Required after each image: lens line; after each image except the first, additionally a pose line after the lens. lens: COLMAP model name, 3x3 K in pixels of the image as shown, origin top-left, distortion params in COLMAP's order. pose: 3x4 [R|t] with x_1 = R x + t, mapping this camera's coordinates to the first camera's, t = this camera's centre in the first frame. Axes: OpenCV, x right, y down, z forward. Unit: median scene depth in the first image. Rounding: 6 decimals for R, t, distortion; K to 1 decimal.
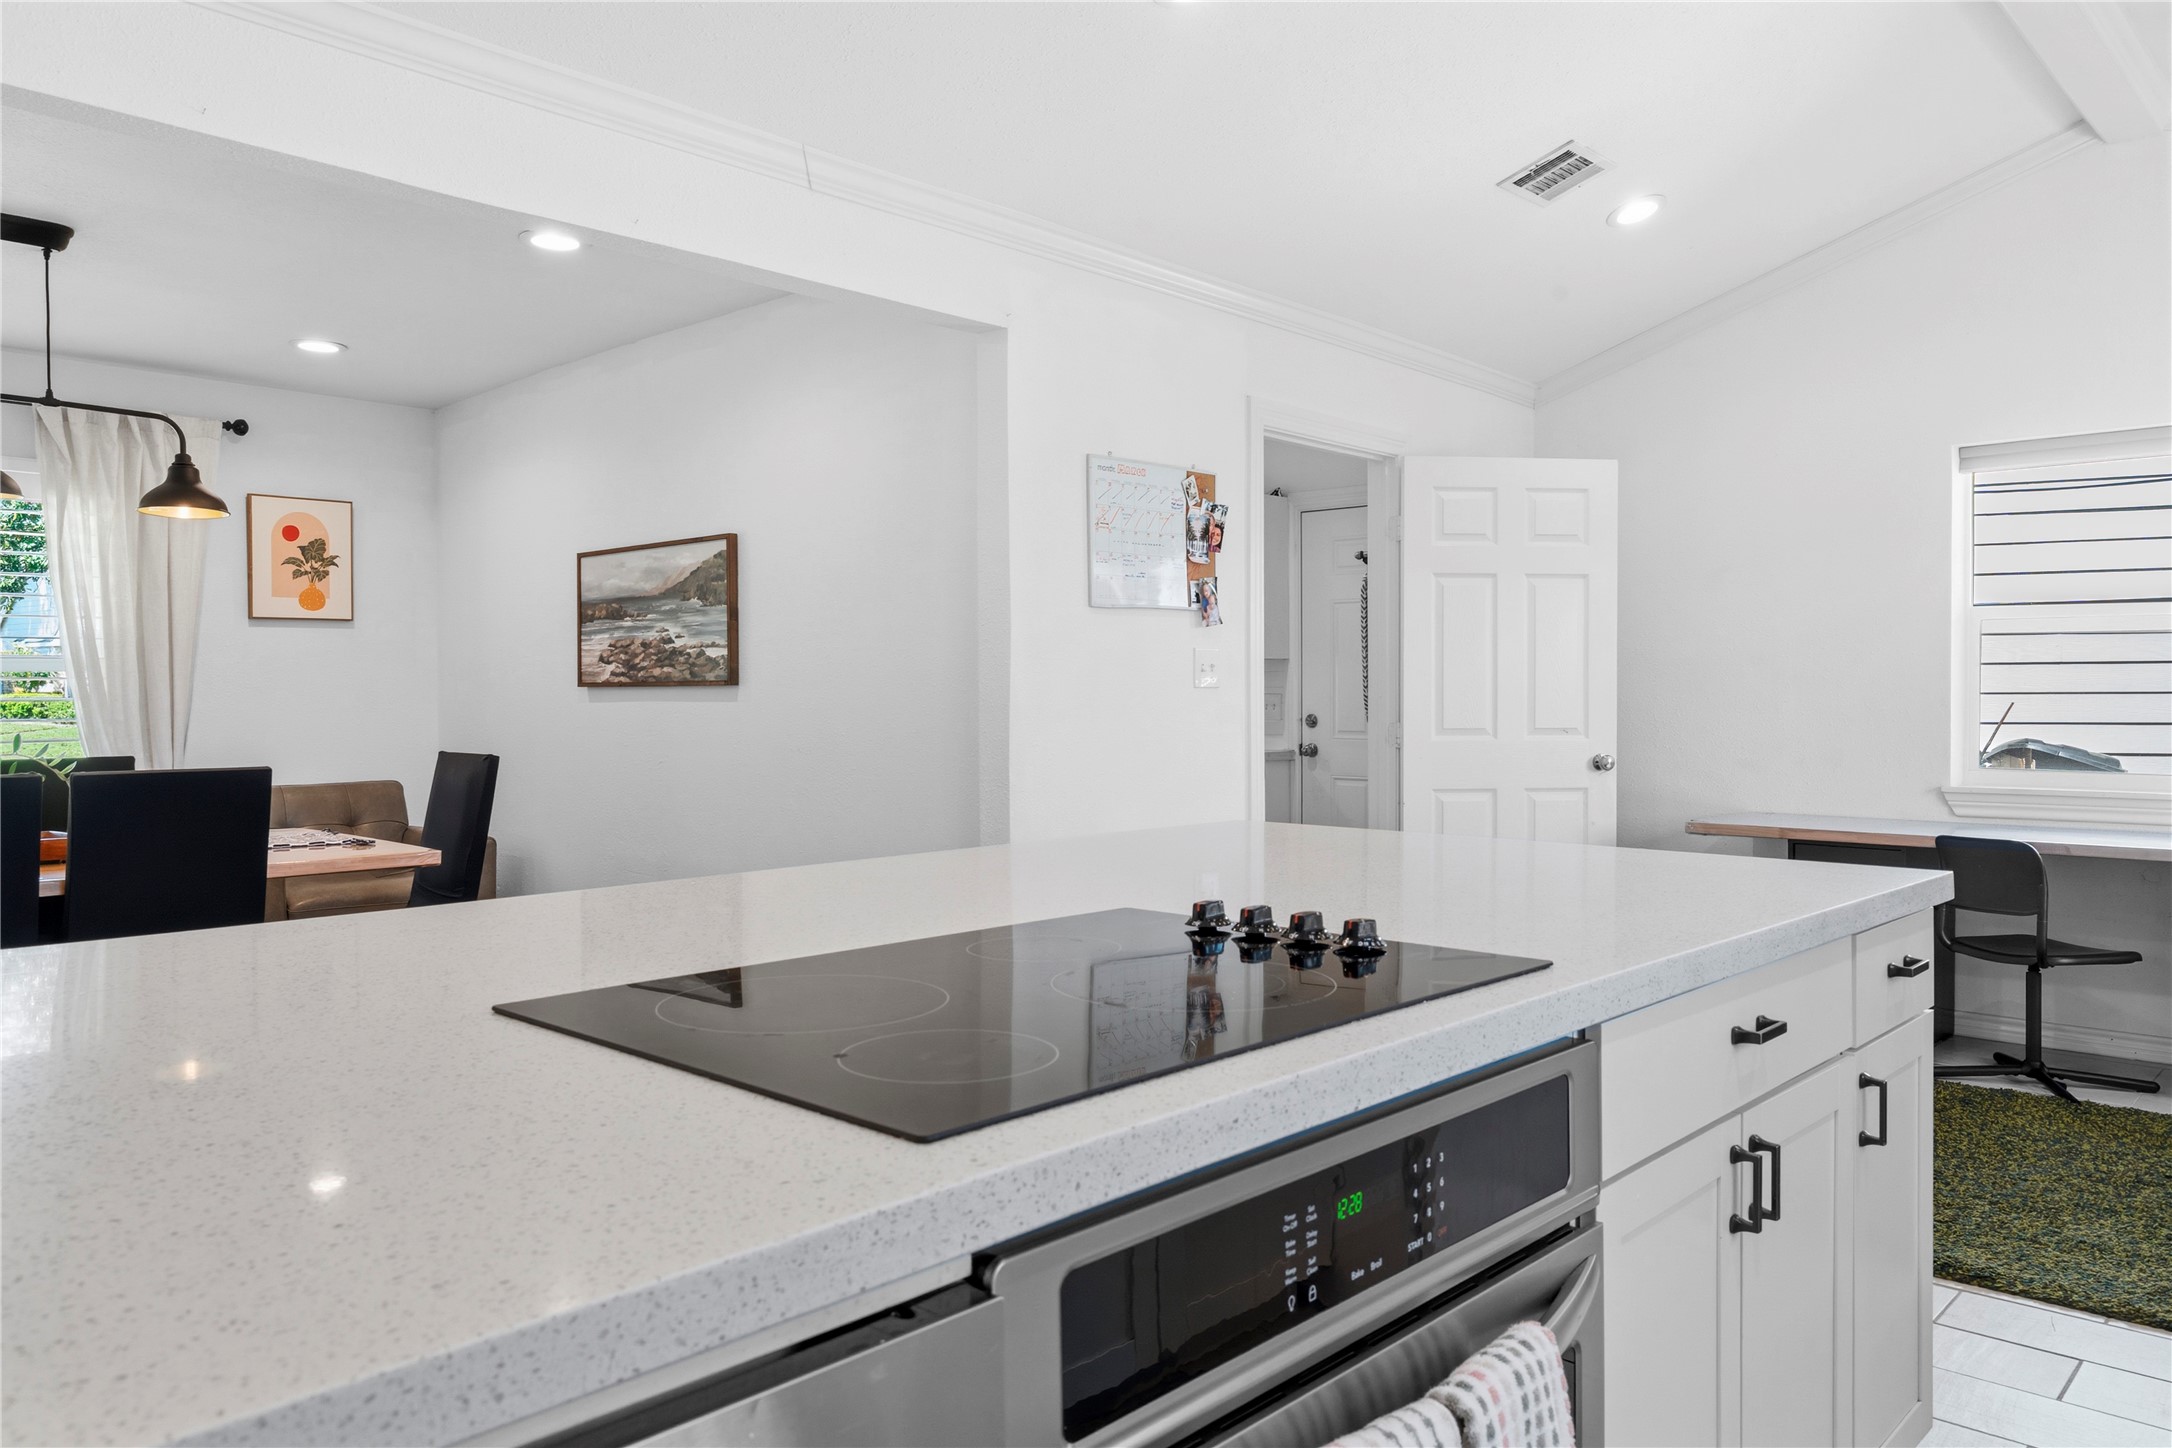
lens RADIAL K [[1516.5, 0, 1085.0], [0, 1516.5, 716.0], [0, 0, 1]] dist [0.006904, -0.000836]
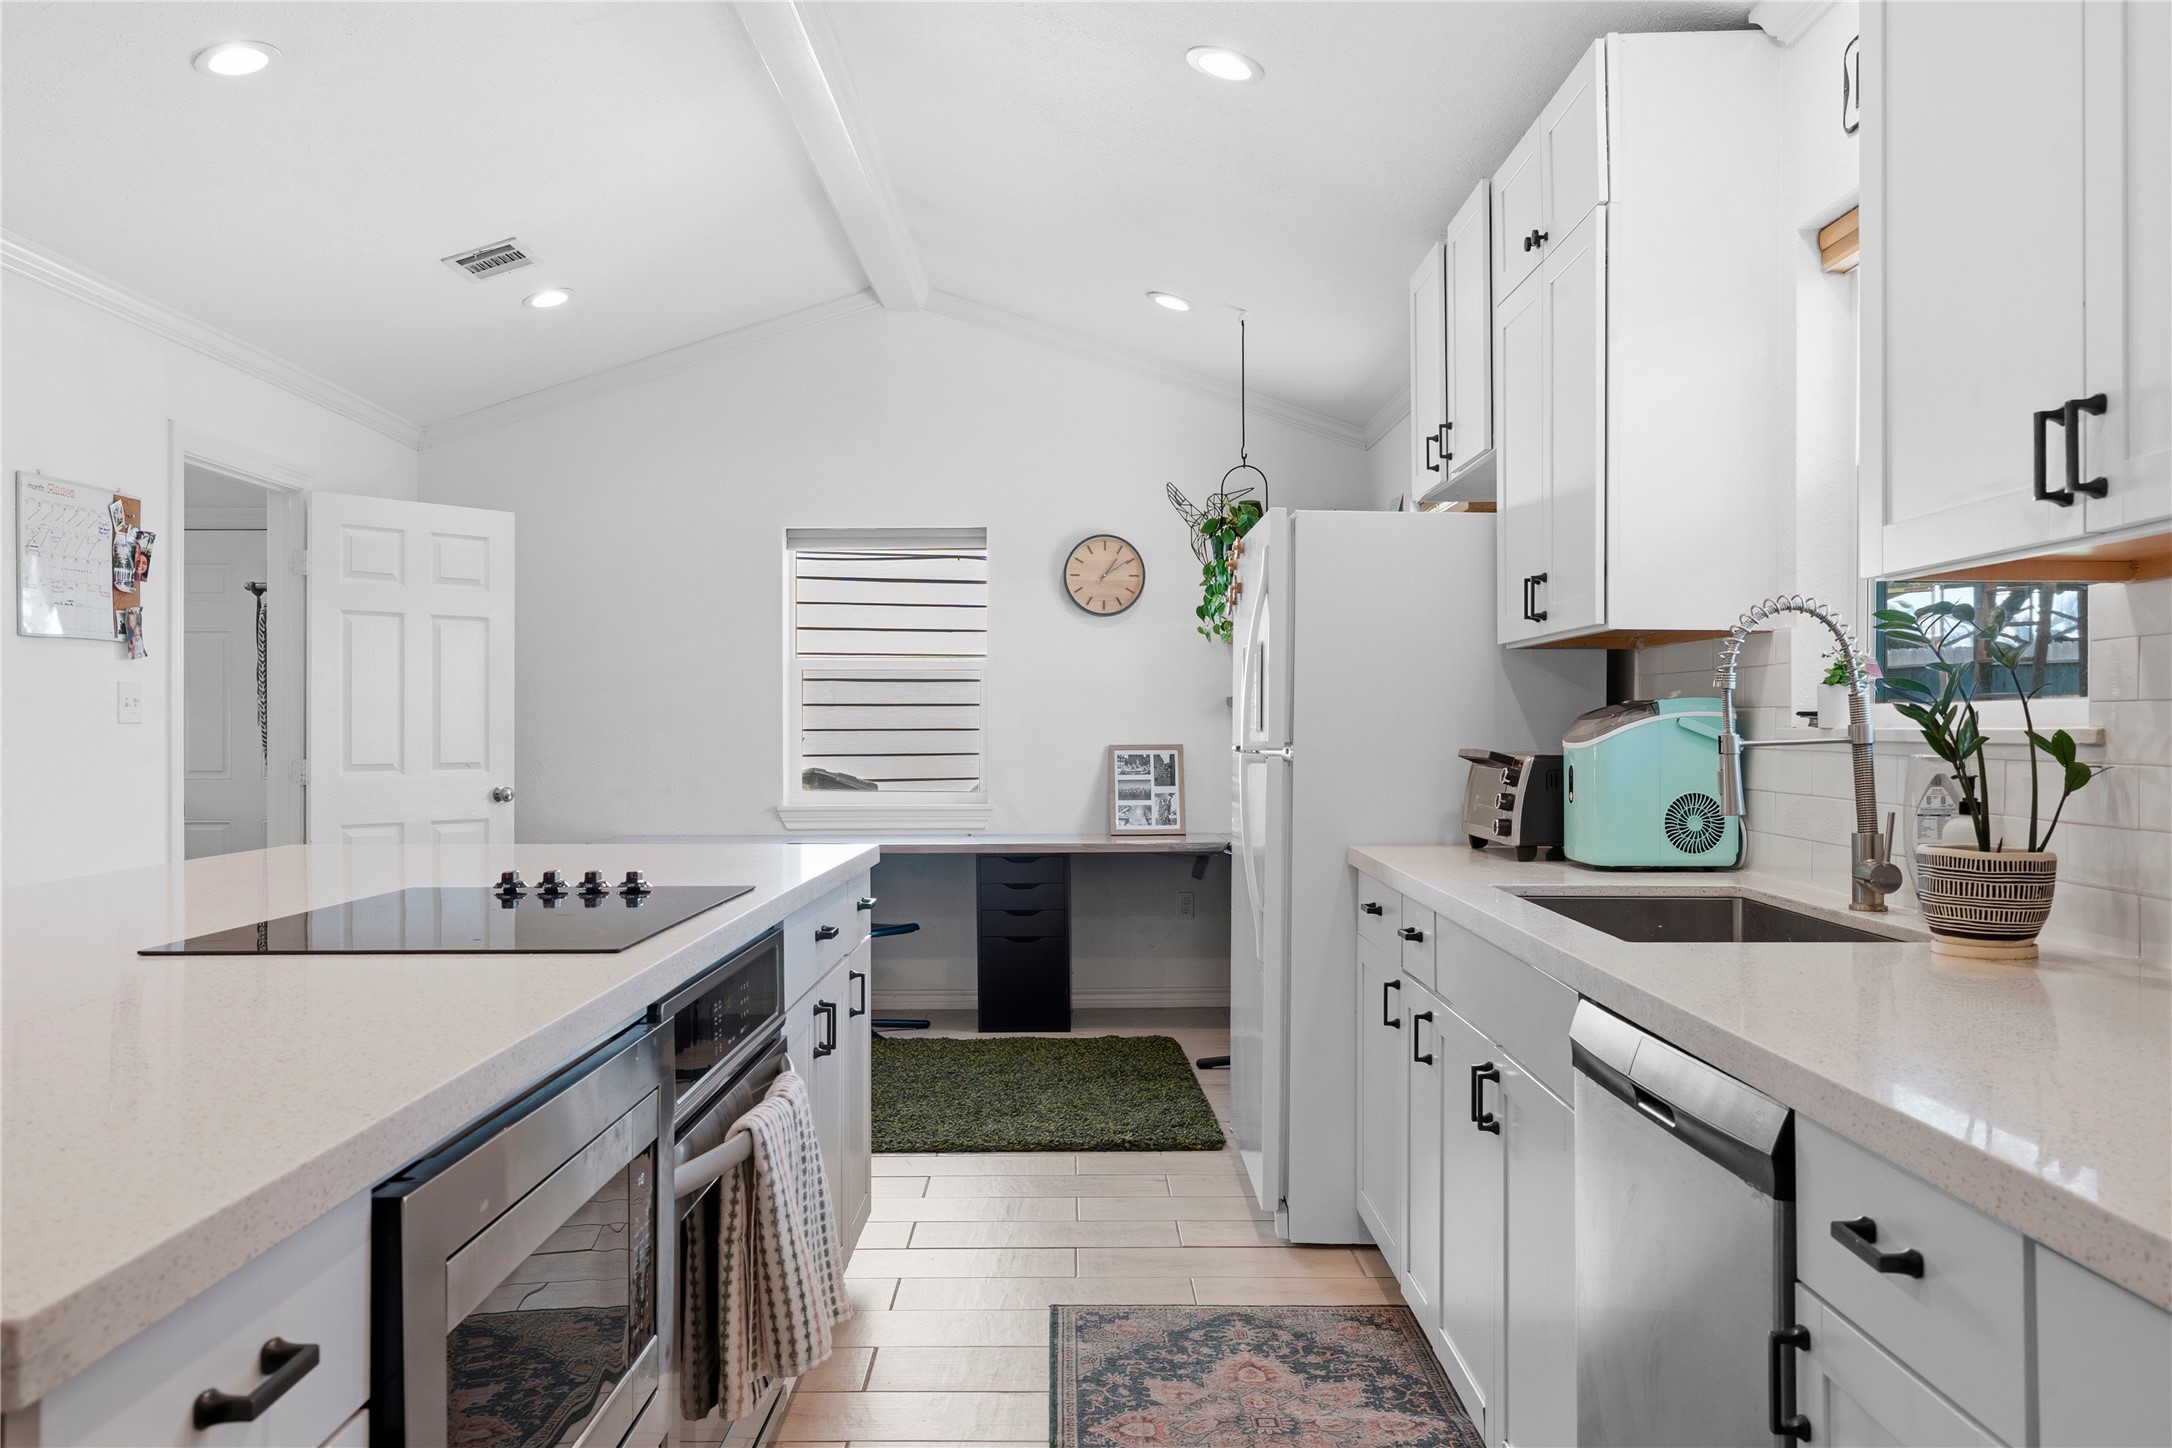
lens RADIAL K [[1743.1, 0, 1087.2], [0, 1743.1, 724.1], [0, 0, 1]] dist [0.001422, 0.000134]
pose [[0.727015, 0.002640, 0.686617, -0.234867], [0.011018, 0.999819, -0.015510, 0.005487], [-0.686533, 0.018841, 0.726854, -0.204431]]
